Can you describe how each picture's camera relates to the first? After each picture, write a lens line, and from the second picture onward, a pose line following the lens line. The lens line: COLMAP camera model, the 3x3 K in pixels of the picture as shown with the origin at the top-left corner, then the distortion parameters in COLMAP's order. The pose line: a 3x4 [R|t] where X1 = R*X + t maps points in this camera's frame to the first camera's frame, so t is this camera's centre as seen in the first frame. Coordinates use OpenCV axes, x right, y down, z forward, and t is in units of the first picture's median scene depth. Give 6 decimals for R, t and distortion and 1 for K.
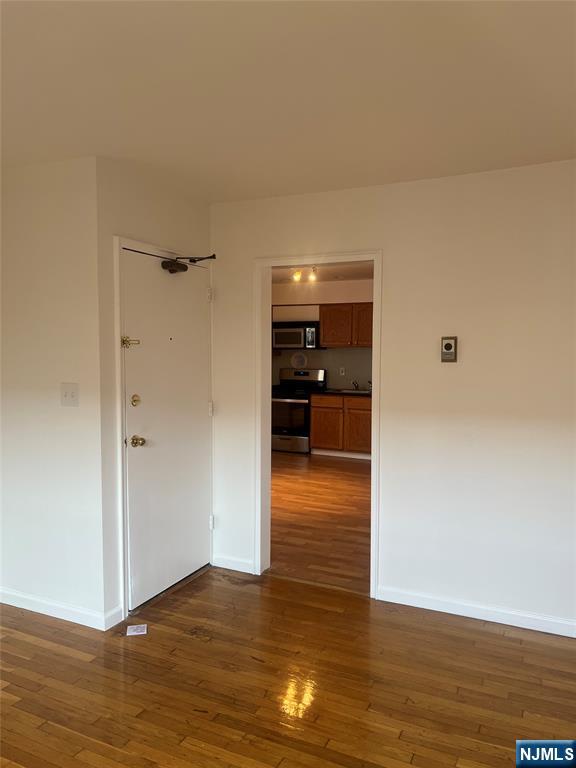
lens RADIAL K [[599.7, 0, 289.0], [0, 599.7, 384.9], [0, 0, 1]] dist [0.009343, 0.001522]
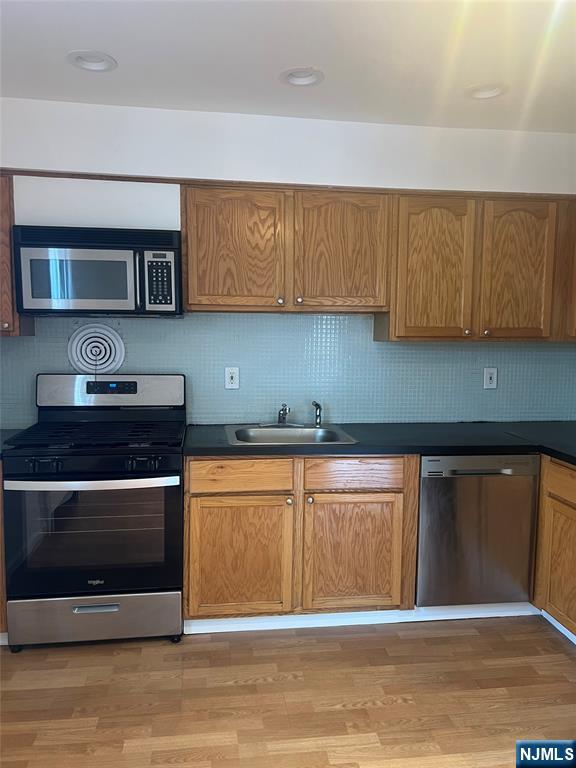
lens RADIAL K [[569.1, 0, 283.1], [0, 569.1, 387.2], [0, 0, 1]] dist [0.054240, -0.060153]
pose [[0.820537, -0.051881, 0.569234, -0.090845], [0.027820, 0.998317, 0.050886, -0.034985], [-0.570916, -0.025918, 0.820599, 0.714144]]
